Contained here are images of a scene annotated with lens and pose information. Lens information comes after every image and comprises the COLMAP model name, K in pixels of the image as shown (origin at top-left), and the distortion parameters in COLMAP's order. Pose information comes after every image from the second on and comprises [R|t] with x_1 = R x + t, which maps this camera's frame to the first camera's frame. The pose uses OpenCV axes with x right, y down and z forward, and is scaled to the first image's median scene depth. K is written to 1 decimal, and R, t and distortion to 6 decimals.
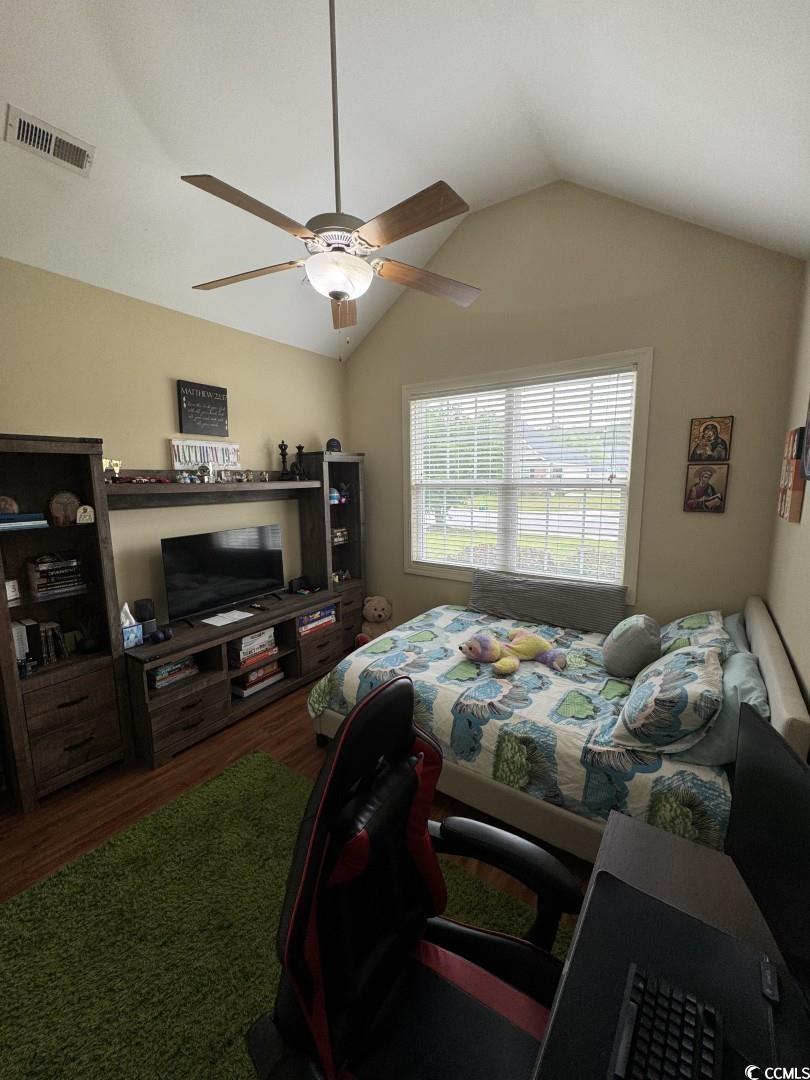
lens RADIAL K [[431.0, 0, 407.5], [0, 431.0, 537.2], [0, 0, 1]] dist [0.001391, -0.000260]
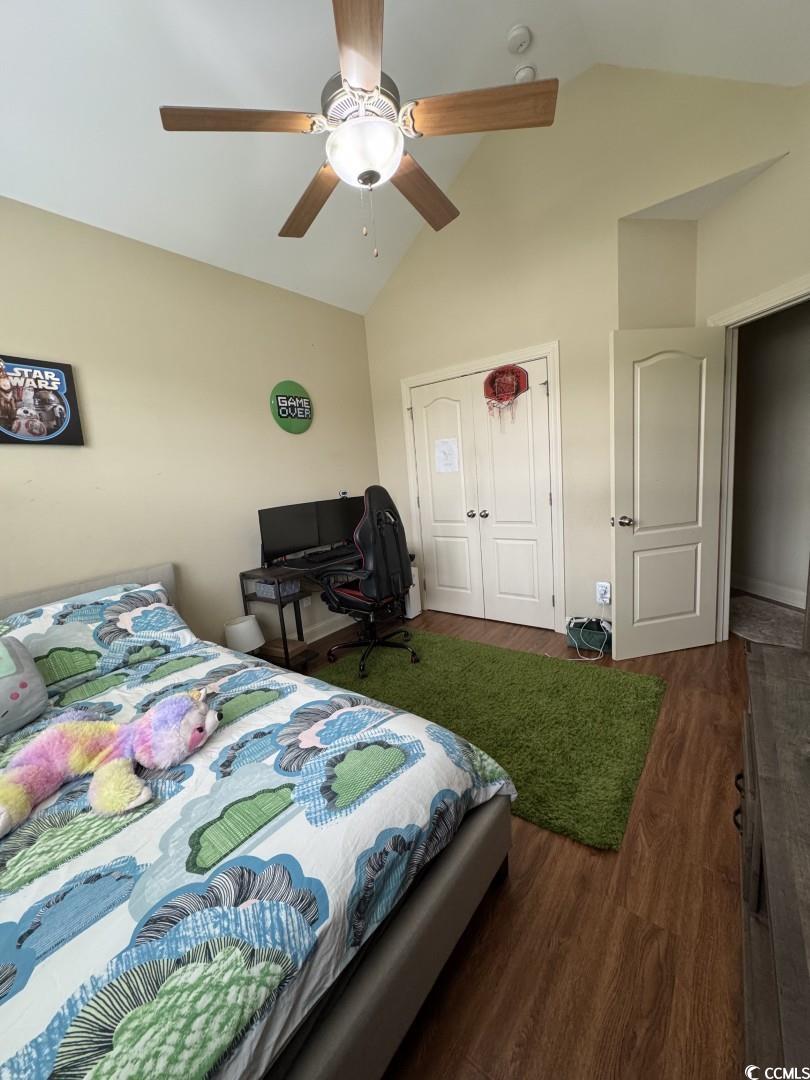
lens RADIAL K [[431.0, 0, 408.6], [0, 431.0, 536.7], [0, 0, 1]] dist [0.001391, -0.000260]
pose [[-0.994865, 0.085288, 0.054493, -0.131436], [0.097673, 0.950155, 0.296085, -0.073527], [-0.026524, 0.299887, -0.953606, 1.201686]]
